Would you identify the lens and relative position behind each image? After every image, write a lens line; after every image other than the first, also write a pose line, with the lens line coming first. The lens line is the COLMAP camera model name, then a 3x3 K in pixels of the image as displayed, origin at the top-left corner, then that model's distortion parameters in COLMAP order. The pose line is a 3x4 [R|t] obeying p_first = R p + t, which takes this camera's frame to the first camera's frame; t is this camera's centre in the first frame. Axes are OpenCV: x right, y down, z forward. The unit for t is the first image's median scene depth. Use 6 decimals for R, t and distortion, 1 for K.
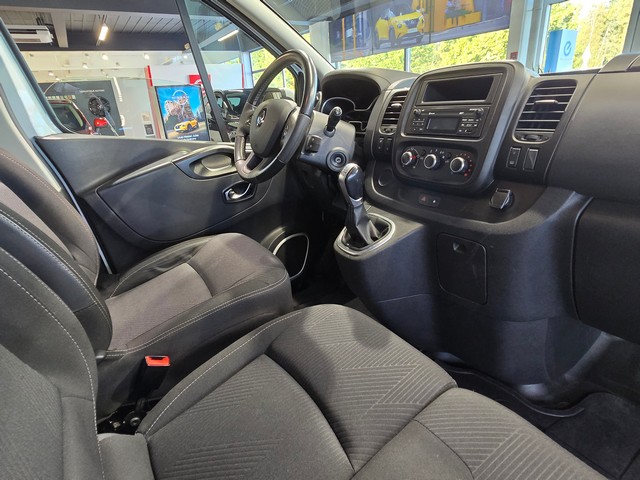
lens RADIAL K [[358.5, 0, 320.0], [0, 358.5, 240.0], [0, 0, 1]] dist [-0.004720, -0.001062]
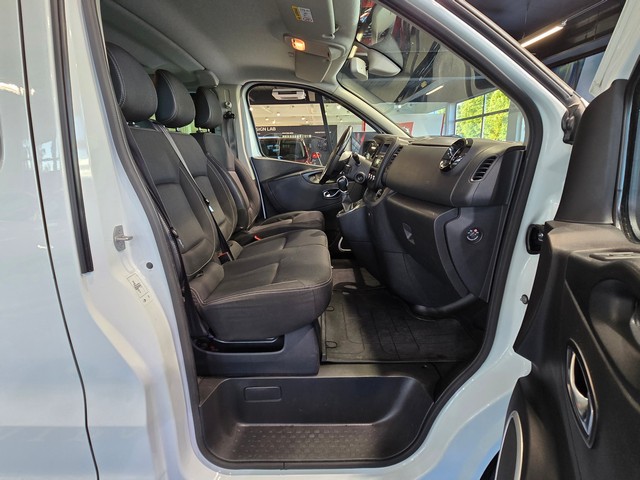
lens RADIAL K [[358.5, 0, 320.0], [0, 358.5, 240.0], [0, 0, 1]] dist [-0.004720, -0.001062]
pose [[0.839859, 0.188766, -0.508924, 0.800068], [-0.242131, 0.969418, -0.040012, 0.208681], [0.485807, 0.156831, 0.859881, -0.663398]]
